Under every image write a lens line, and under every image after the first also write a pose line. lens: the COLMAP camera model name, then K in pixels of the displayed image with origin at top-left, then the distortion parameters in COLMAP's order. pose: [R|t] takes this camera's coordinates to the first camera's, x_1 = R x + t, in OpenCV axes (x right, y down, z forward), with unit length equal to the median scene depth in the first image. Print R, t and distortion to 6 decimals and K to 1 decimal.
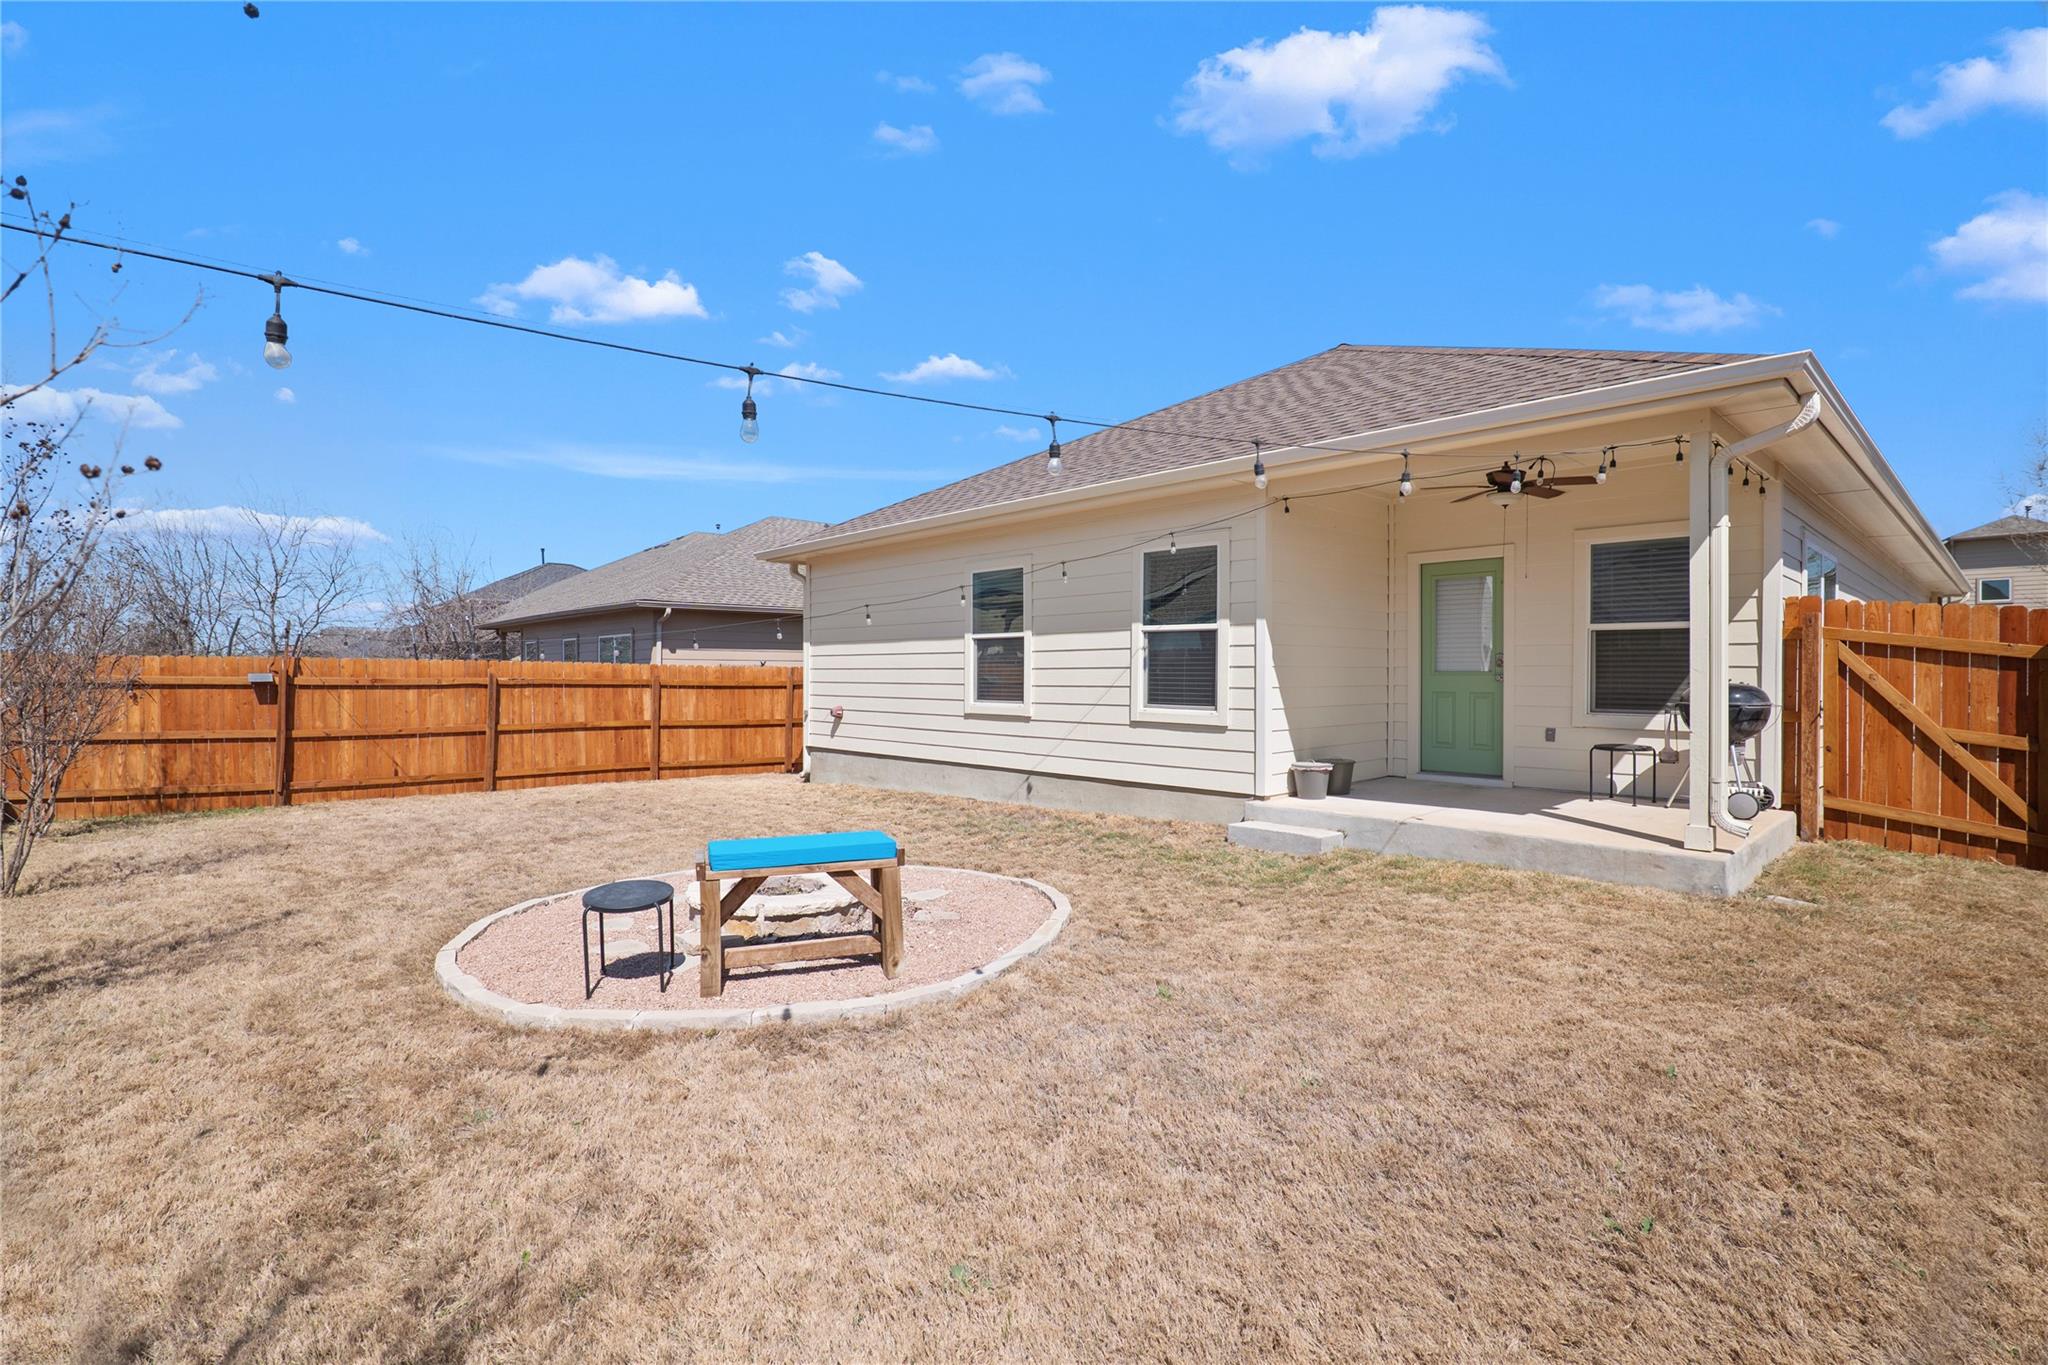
lens RADIAL K [[960.2, 0, 1018.8], [0, 960.2, 671.0], [0, 0, 1]] dist [-0.011372, 0.001538]
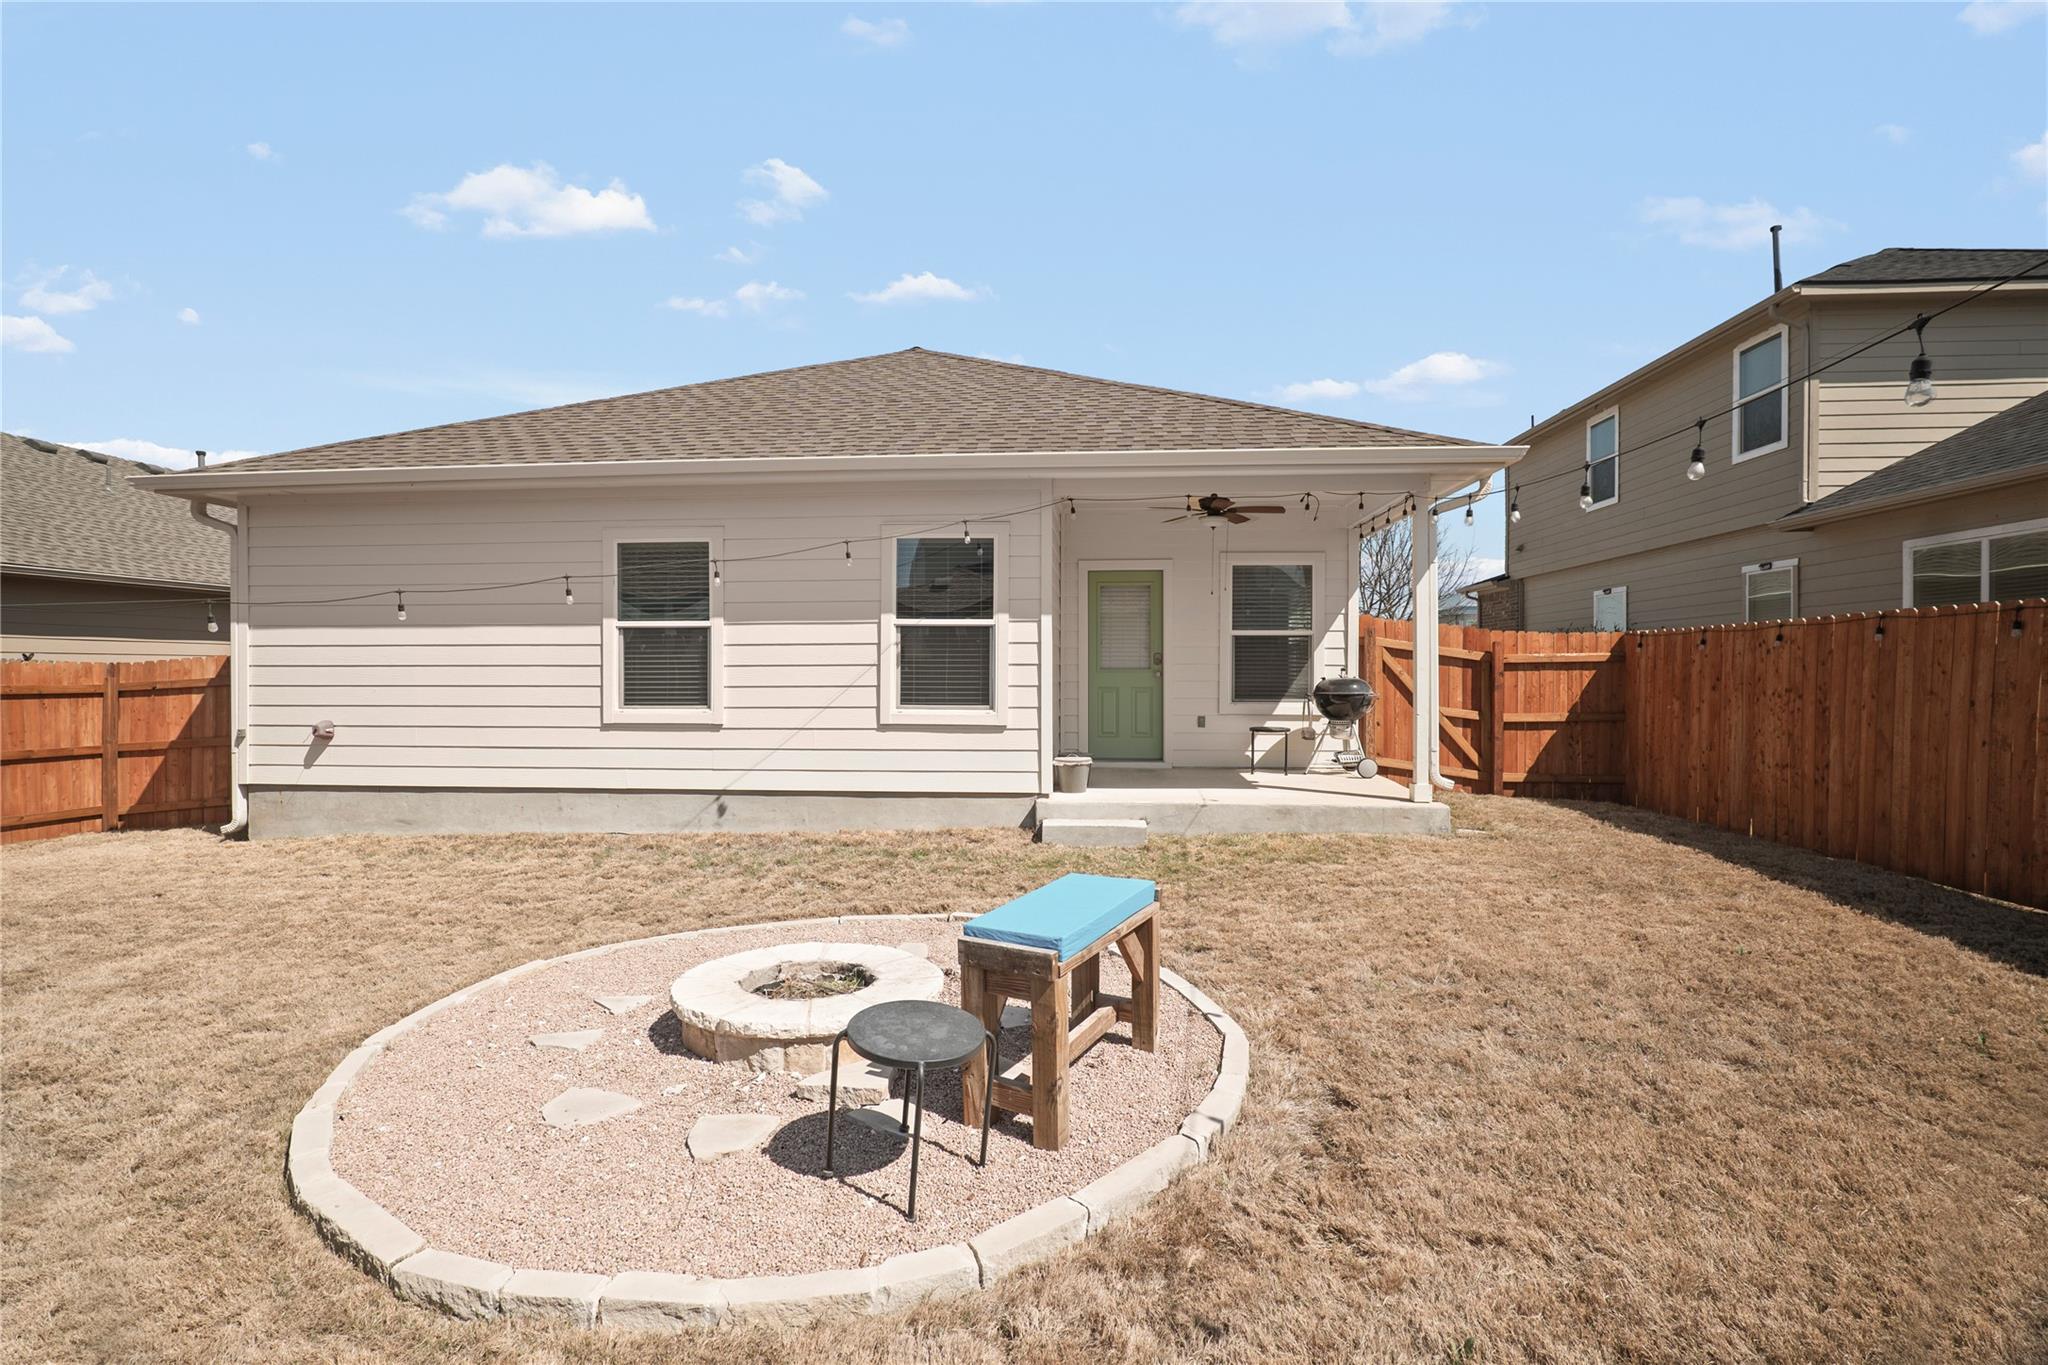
lens RADIAL K [[960.2, 0, 1018.8], [0, 960.2, 671.0], [0, 0, 1]] dist [-0.011372, 0.001538]
pose [[0.736759, -0.003146, 0.676148, -0.398296], [-0.000012, 0.999989, 0.004666, -0.001945], [-0.676155, -0.003445, 0.736751, 0.252302]]
